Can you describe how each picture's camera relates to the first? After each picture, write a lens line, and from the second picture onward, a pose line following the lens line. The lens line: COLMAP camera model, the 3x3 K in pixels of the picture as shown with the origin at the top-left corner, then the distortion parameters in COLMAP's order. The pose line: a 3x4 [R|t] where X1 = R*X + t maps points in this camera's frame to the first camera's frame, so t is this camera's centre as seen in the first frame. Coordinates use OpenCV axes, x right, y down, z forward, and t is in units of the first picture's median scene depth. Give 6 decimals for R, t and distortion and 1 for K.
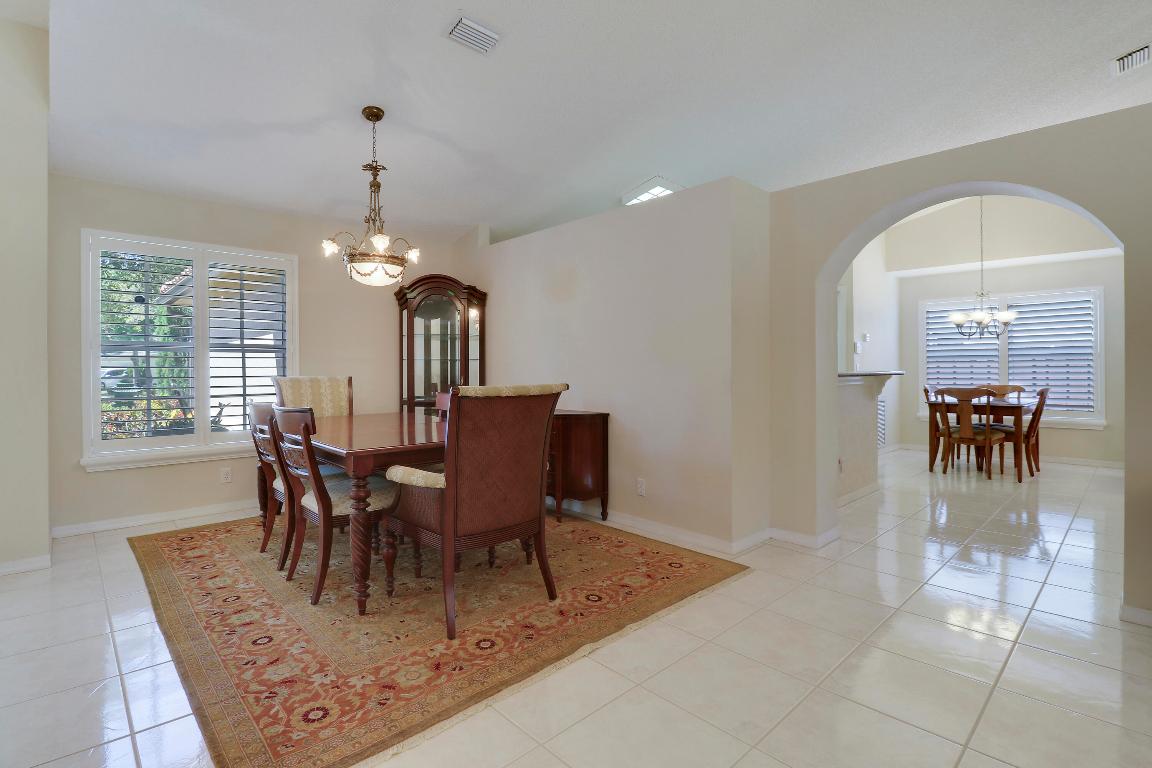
lens RADIAL K [[540.6, 0, 585.1], [0, 540.6, 378.7], [0, 0, 1]] dist [-0.008221, -0.008761]
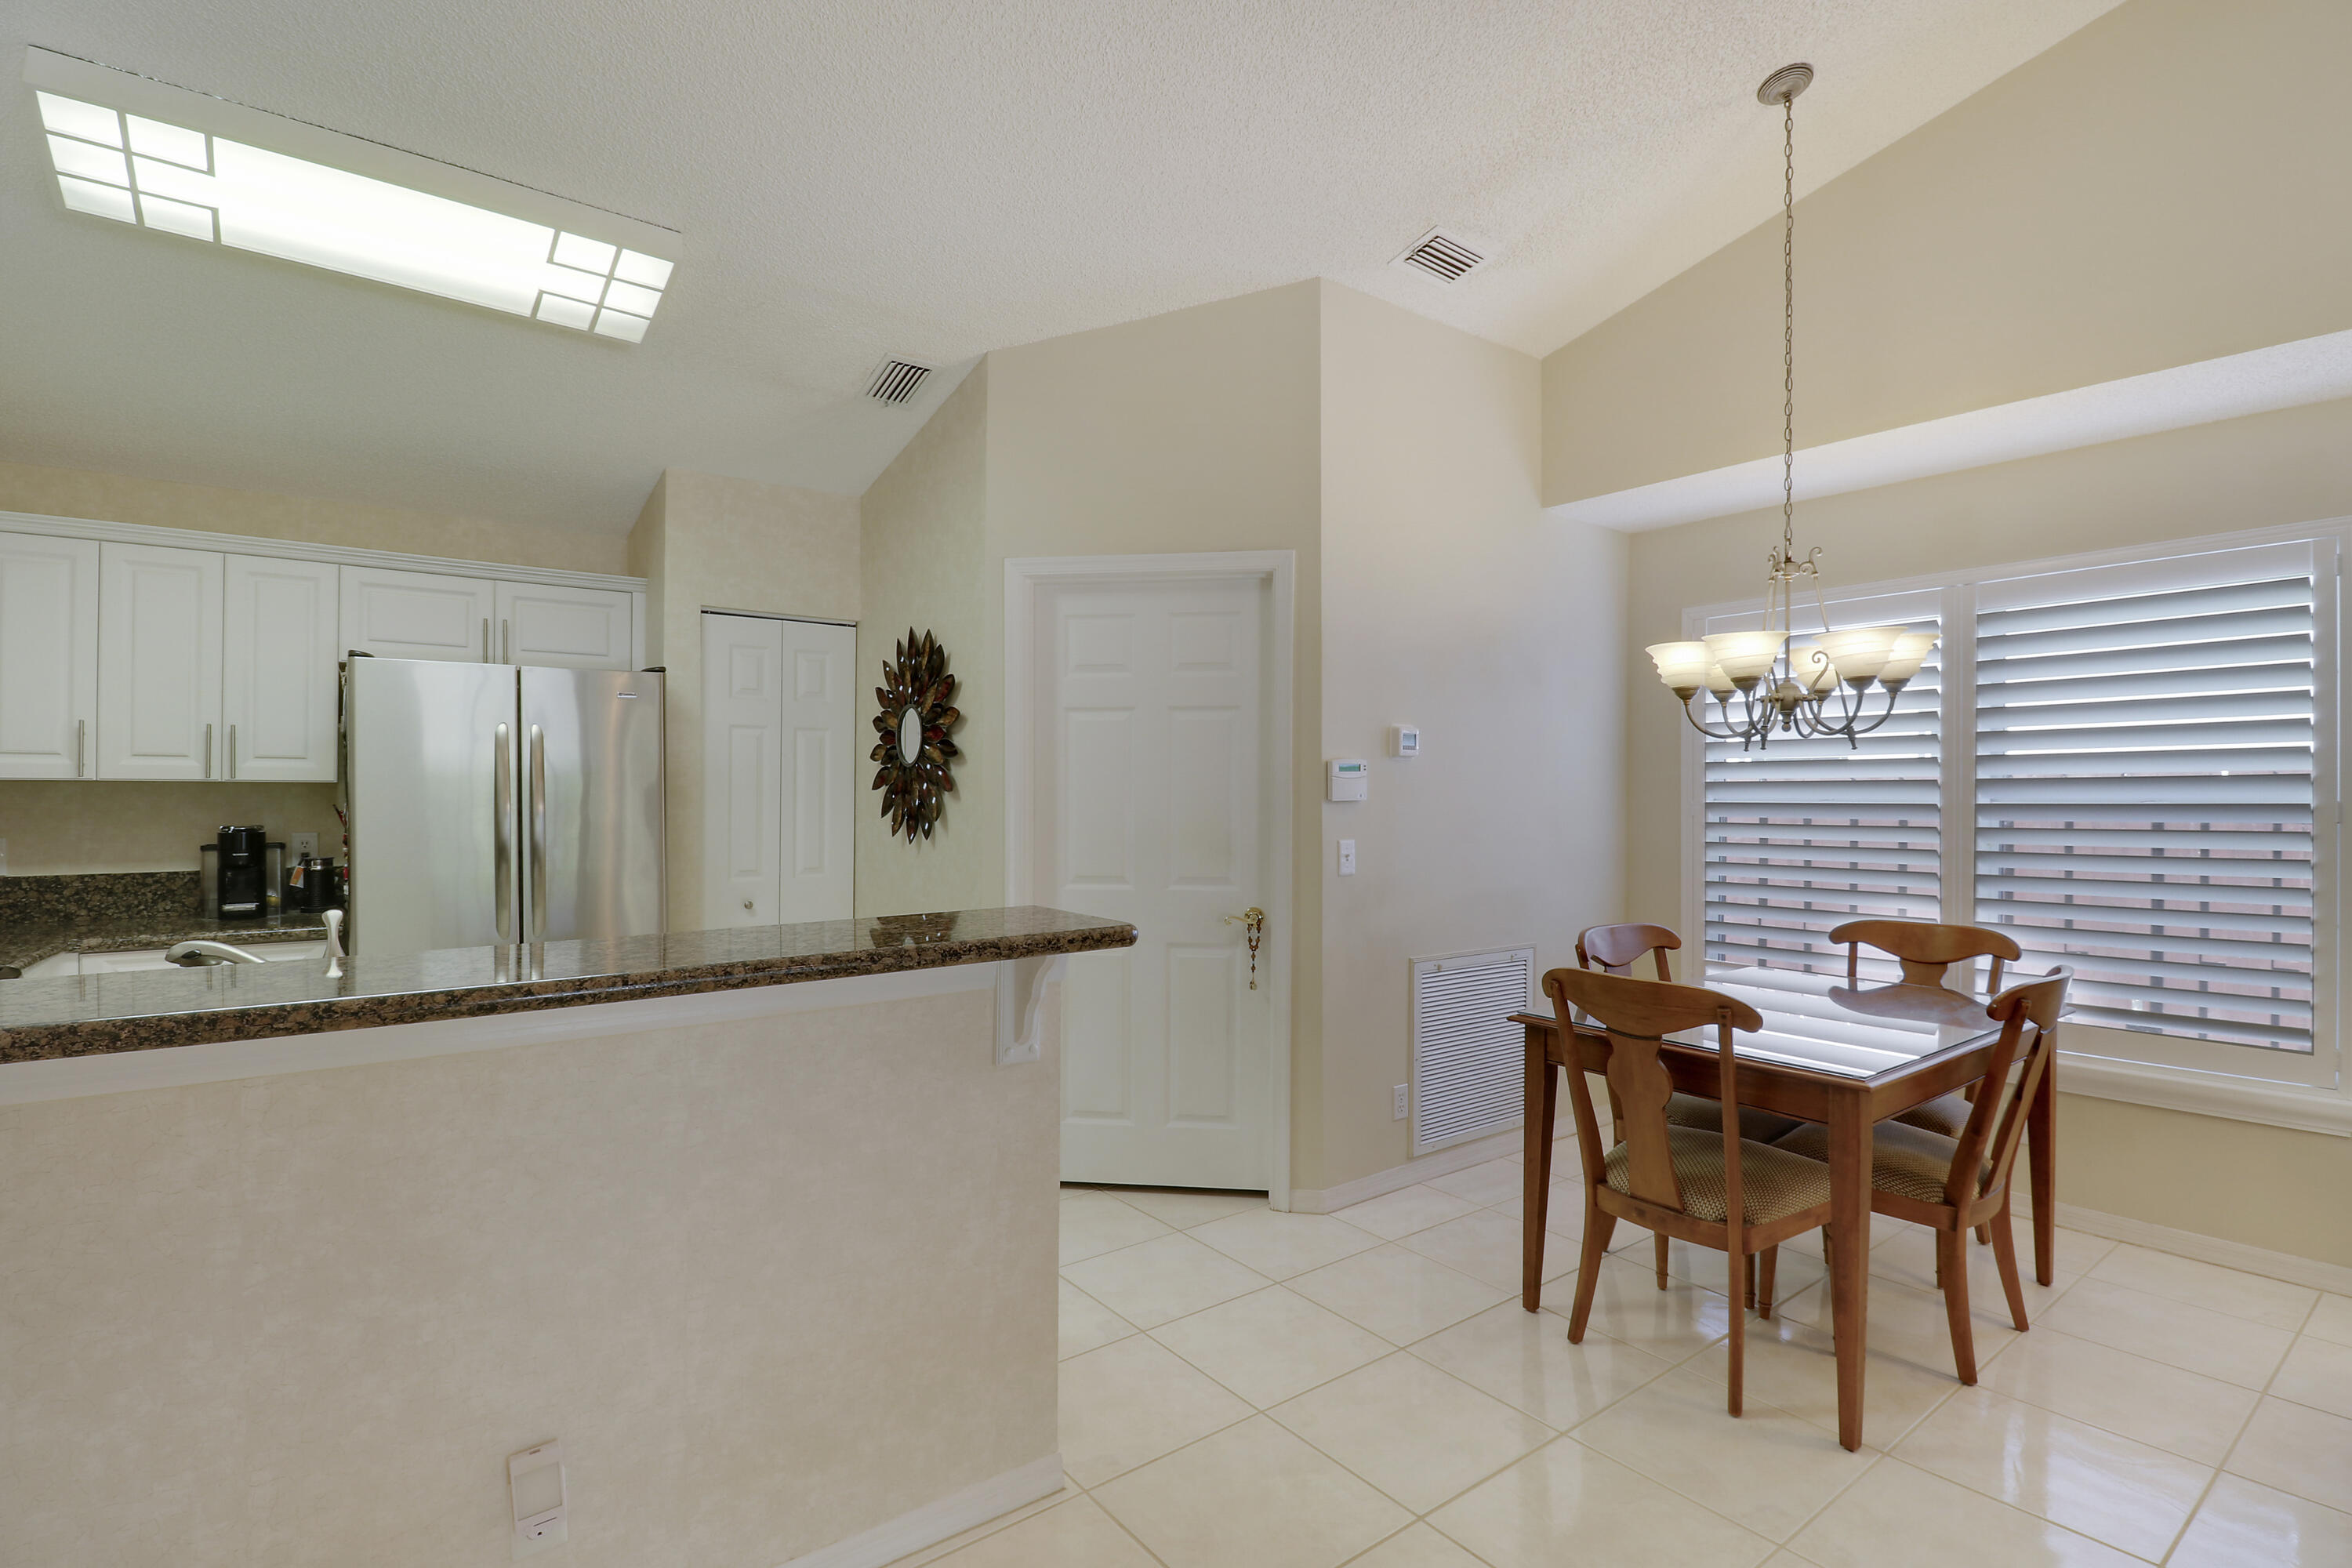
lens RADIAL K [[1103.7, 0, 1215.9], [0, 1103.7, 785.1], [0, 0, 1]] dist [-0.008221, -0.008761]
pose [[0.994897, -0.003261, -0.100844, 1.042688], [0.000461, 0.999614, -0.027774, -0.084137], [0.100895, 0.027586, 0.994515, 0.951222]]
